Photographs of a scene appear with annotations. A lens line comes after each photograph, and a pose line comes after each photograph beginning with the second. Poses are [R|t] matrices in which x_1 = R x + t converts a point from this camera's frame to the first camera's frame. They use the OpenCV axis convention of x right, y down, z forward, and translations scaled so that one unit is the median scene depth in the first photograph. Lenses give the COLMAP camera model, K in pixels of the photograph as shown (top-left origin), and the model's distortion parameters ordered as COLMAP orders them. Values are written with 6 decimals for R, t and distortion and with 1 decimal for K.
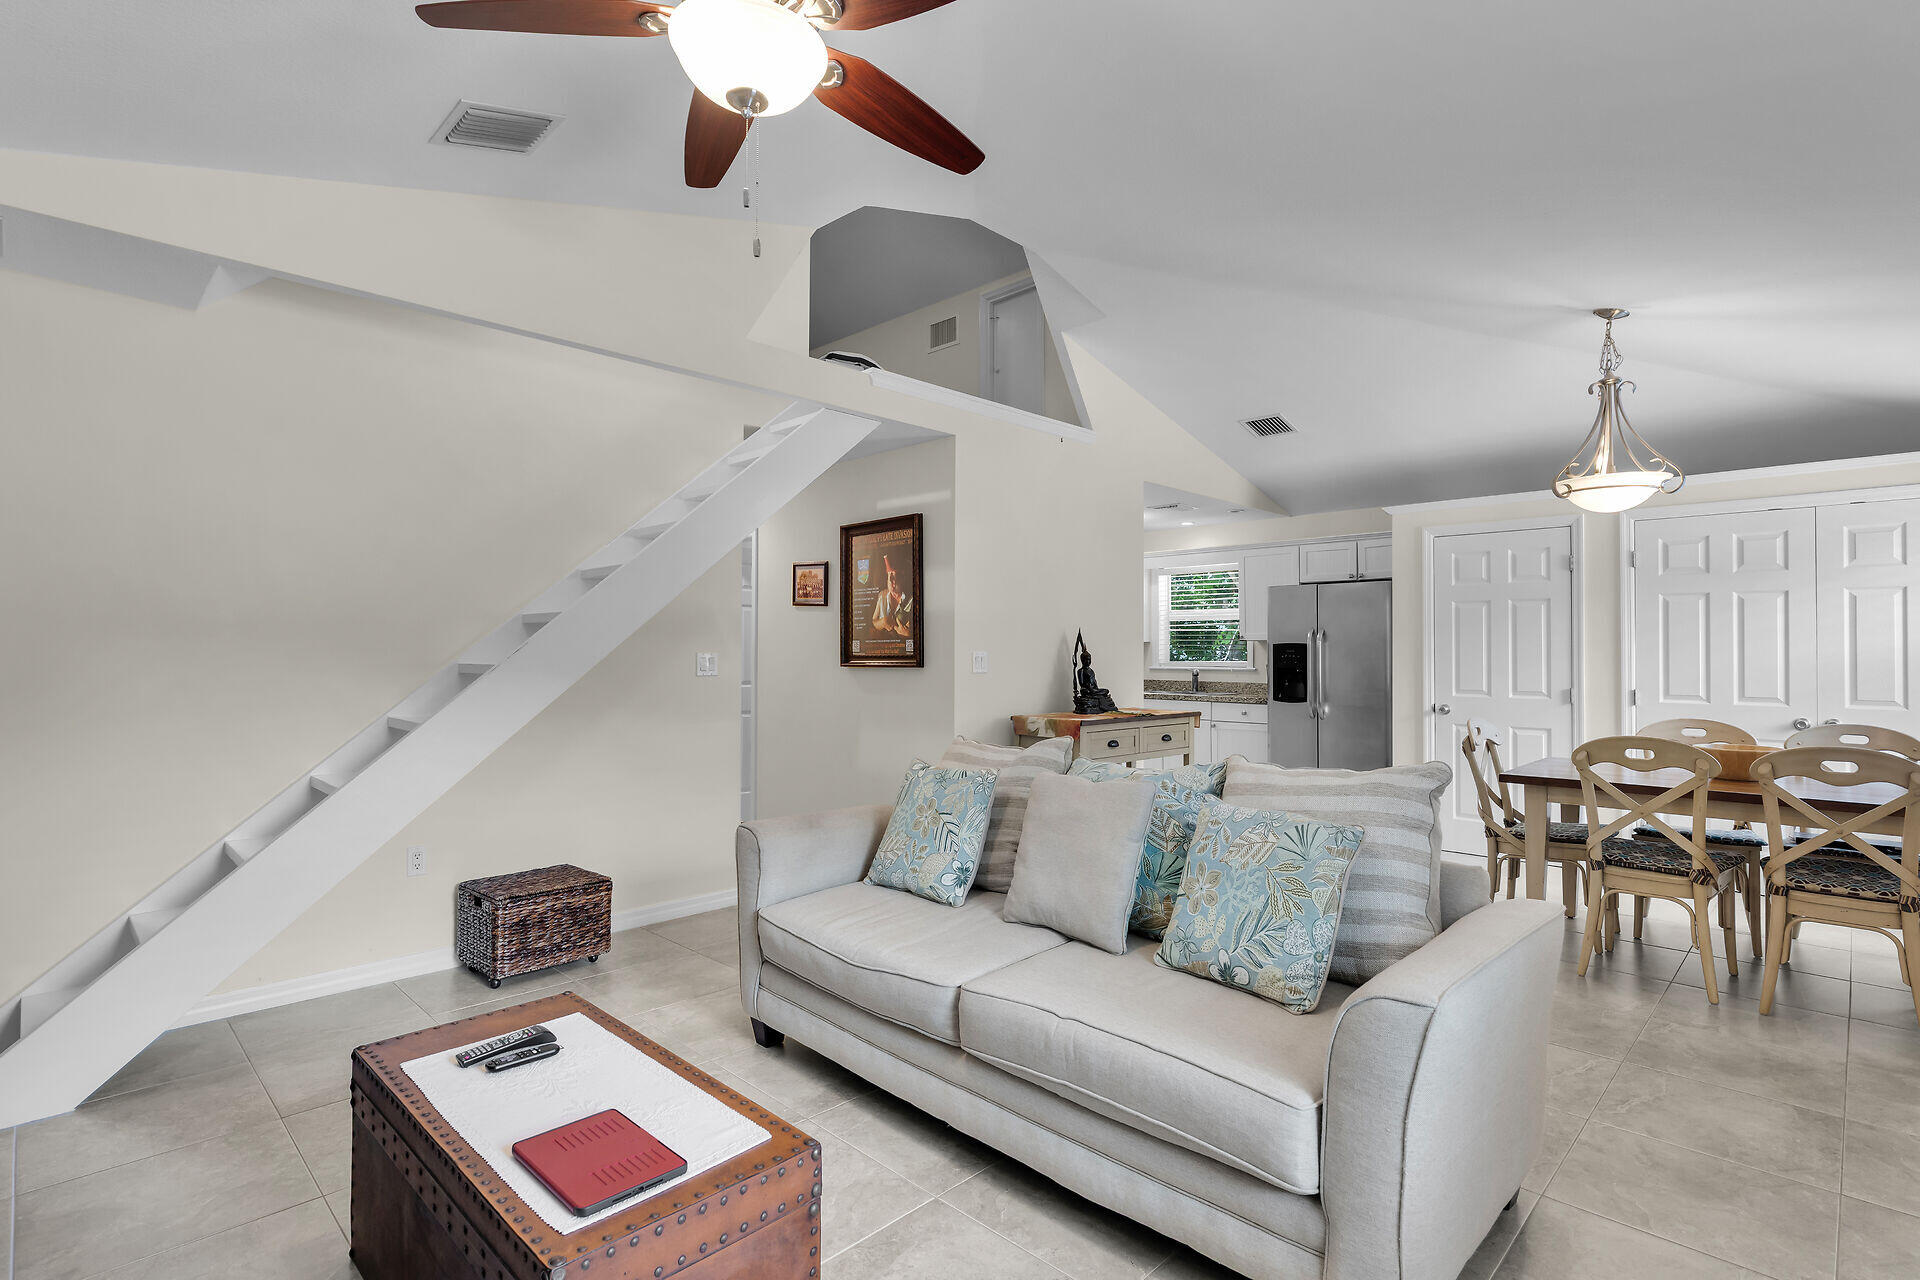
lens RADIAL K [[922.6, 0, 962.1], [0, 922.6, 641.5], [0, 0, 1]] dist [-0.005974, 0.003312]
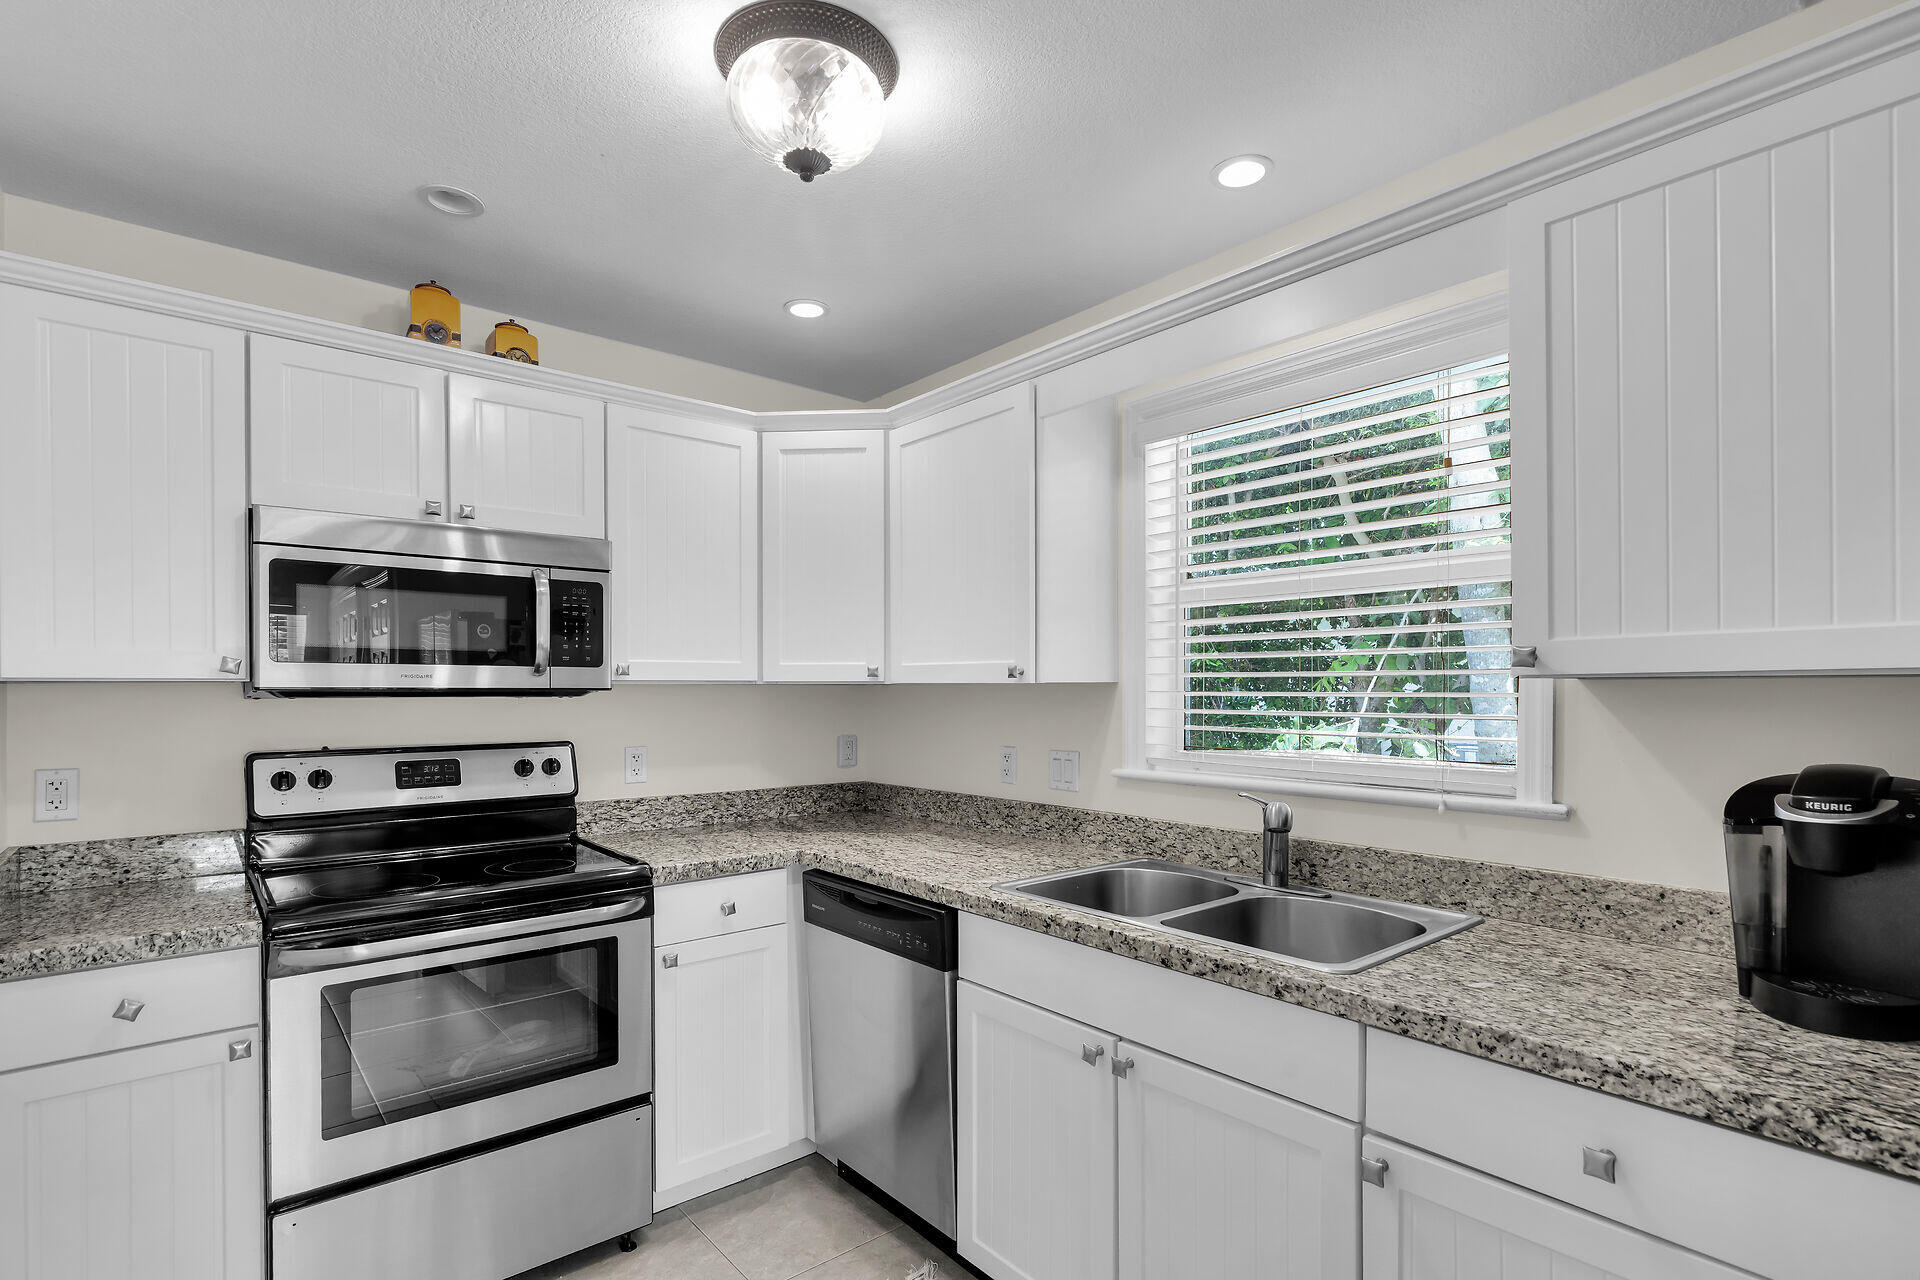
lens RADIAL K [[922.6, 0, 965.5], [0, 922.6, 698.1], [0, 0, 1]] dist [-0.005974, 0.003312]
pose [[0.996216, -0.001950, -0.086894, 0.293189], [0.003713, 0.999791, 0.020126, -0.001165], [0.086836, -0.020373, 0.996014, 1.147591]]
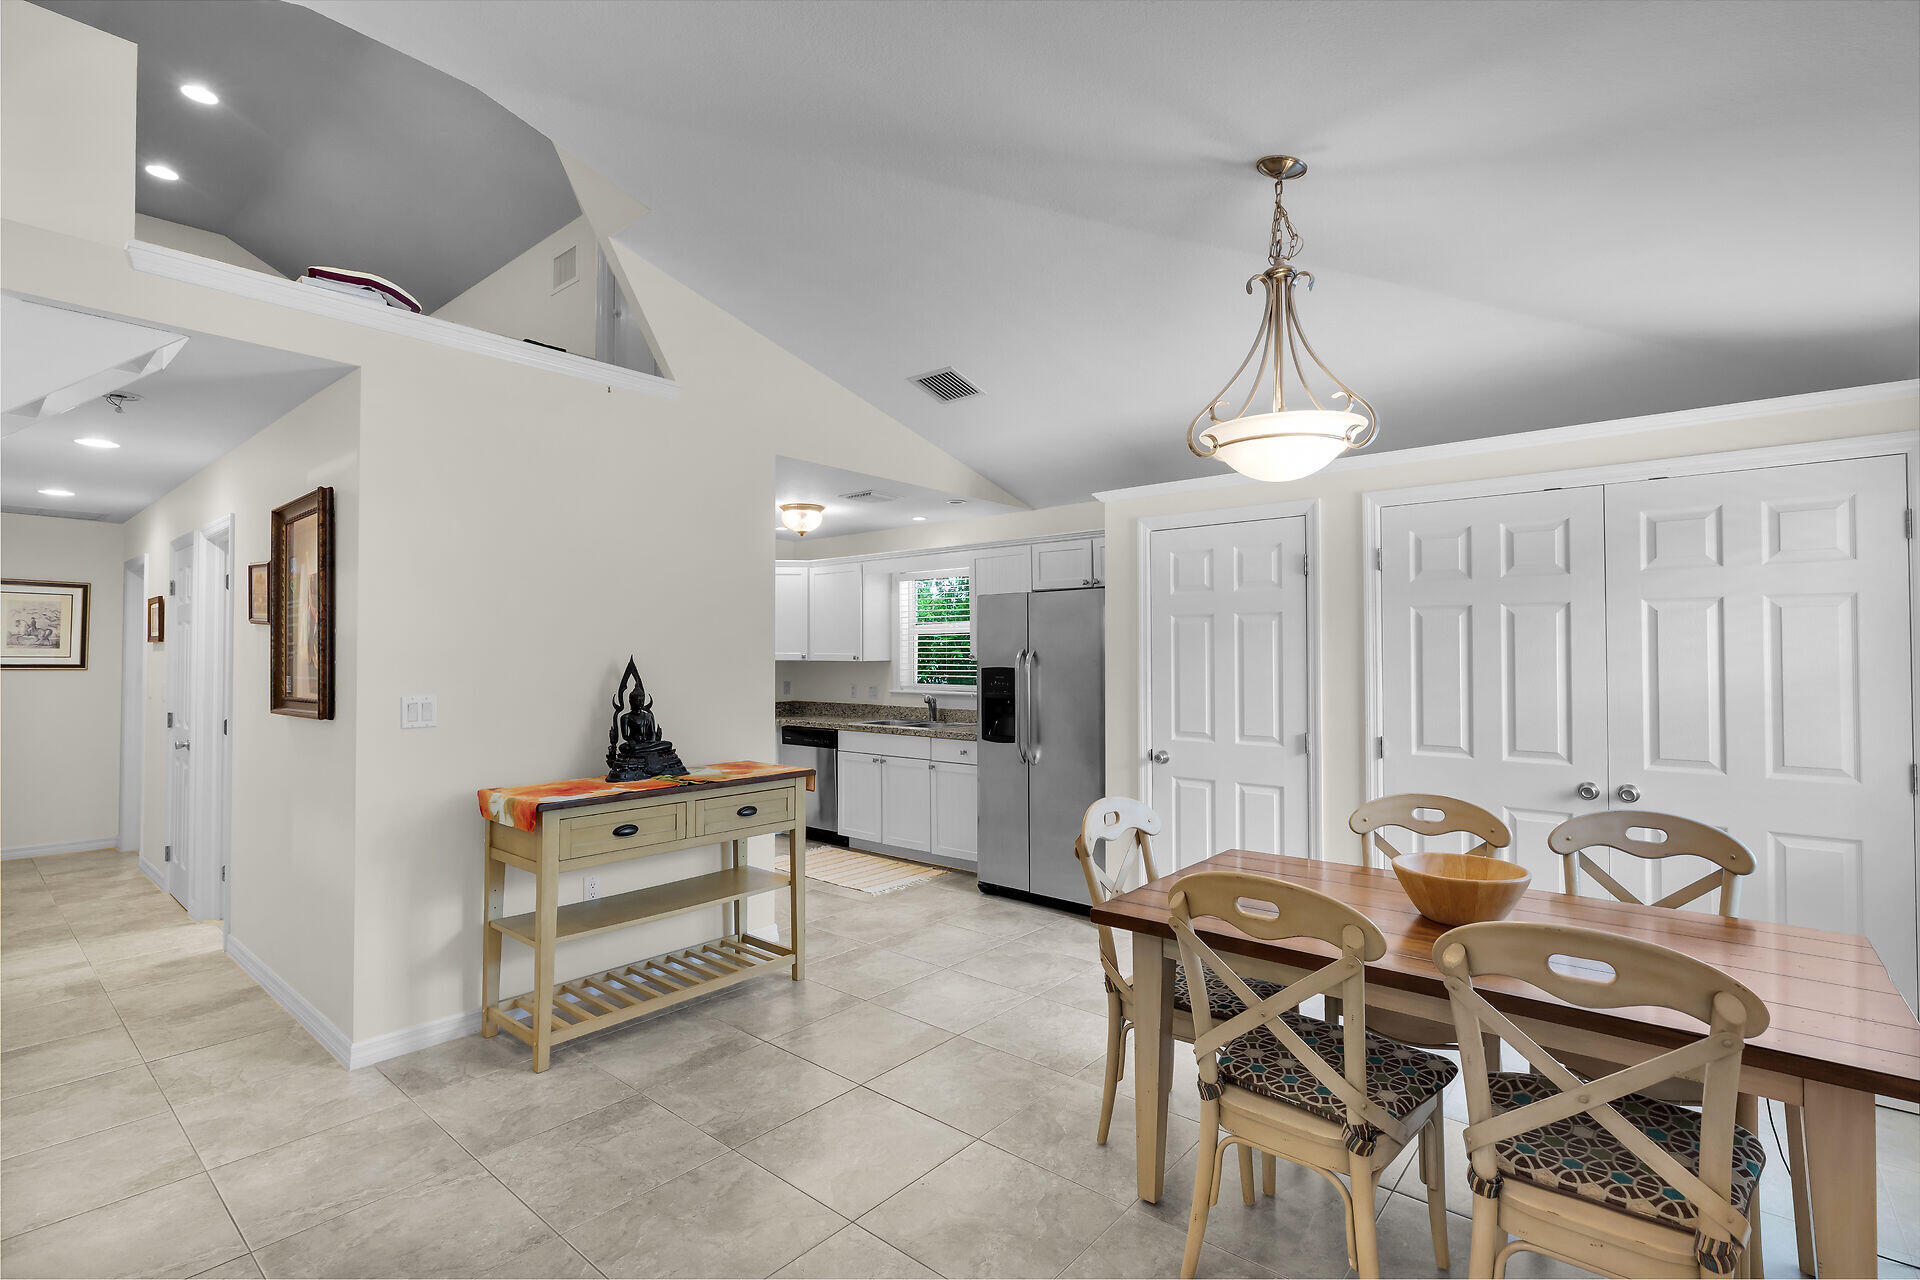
lens RADIAL K [[878.7, 0, 961.1], [0, 878.7, 643.4], [0, 0, 1]] dist [0.003864, -0.000825]
pose [[0.997265, -0.004696, 0.073762, 0.336867], [0.004786, 0.999988, -0.001050, -0.022607], [-0.073756, 0.001400, 0.997275, 0.316828]]
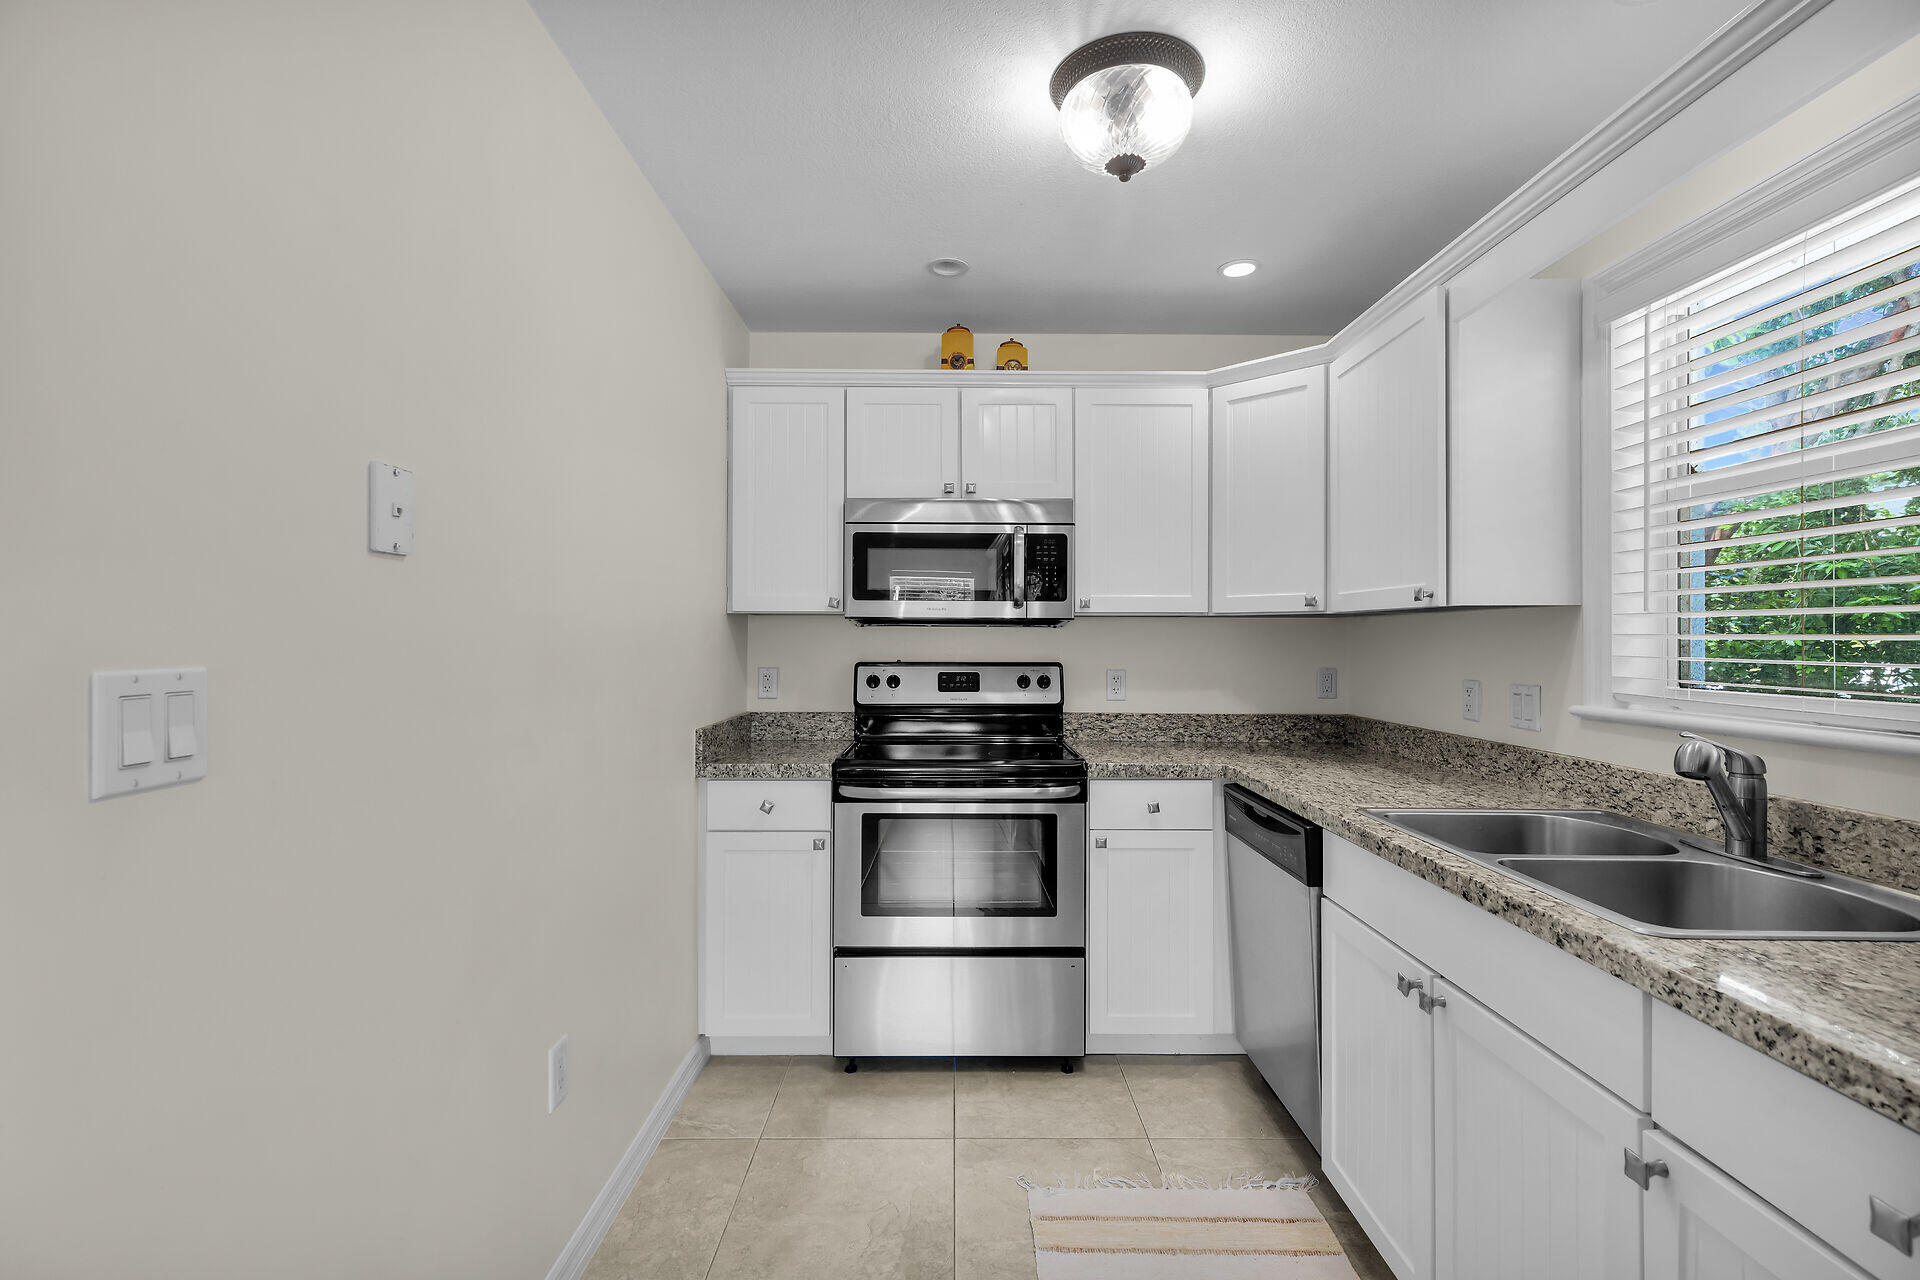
lens RADIAL K [[878.7, 0, 955.2], [0, 878.7, 638.1], [0, 0, 1]] dist [0.003864, -0.000825]
pose [[0.703575, -0.000679, -0.710621, 0.409636], [0.005340, 0.999976, 0.004331, 0.011832], [0.710601, -0.006842, 0.703562, 1.156330]]
